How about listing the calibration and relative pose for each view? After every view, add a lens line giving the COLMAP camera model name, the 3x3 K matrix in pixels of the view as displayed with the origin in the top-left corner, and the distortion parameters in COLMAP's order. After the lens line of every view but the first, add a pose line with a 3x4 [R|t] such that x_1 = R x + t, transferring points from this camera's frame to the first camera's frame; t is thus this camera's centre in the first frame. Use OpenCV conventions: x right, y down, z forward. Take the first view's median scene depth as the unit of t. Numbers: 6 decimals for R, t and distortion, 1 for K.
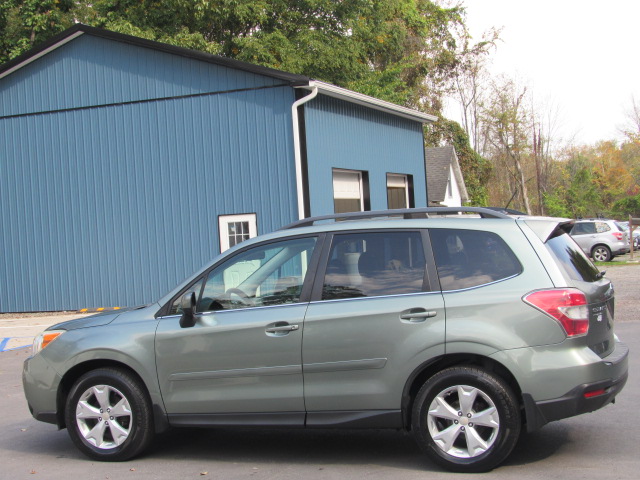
lens RADIAL K [[1091.3, 0, 321.7], [0, 1091.3, 237.8], [0, 0, 1]] dist [-0.119357, 0.000000]
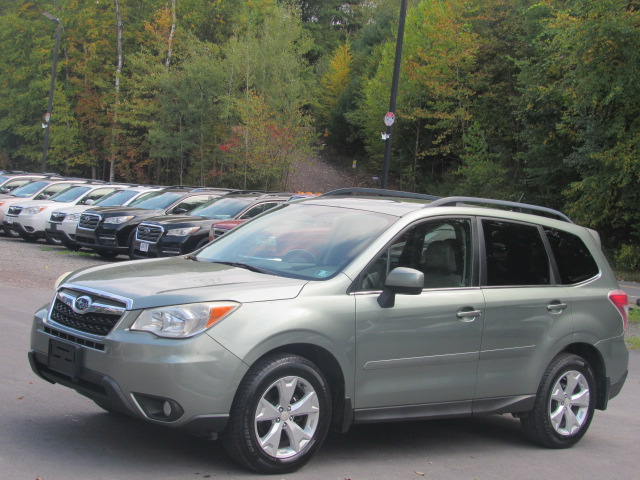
lens RADIAL K [[1164.7, 0, 315.0], [0, 1164.7, 236.7], [0, 0, 1]] dist [-0.114894, 0.000000]
pose [[0.484926, 0.083468, 0.870563, -0.935197], [-0.124128, 0.991927, -0.025962, 0.056018], [-0.865702, -0.095471, 0.491371, 0.587377]]
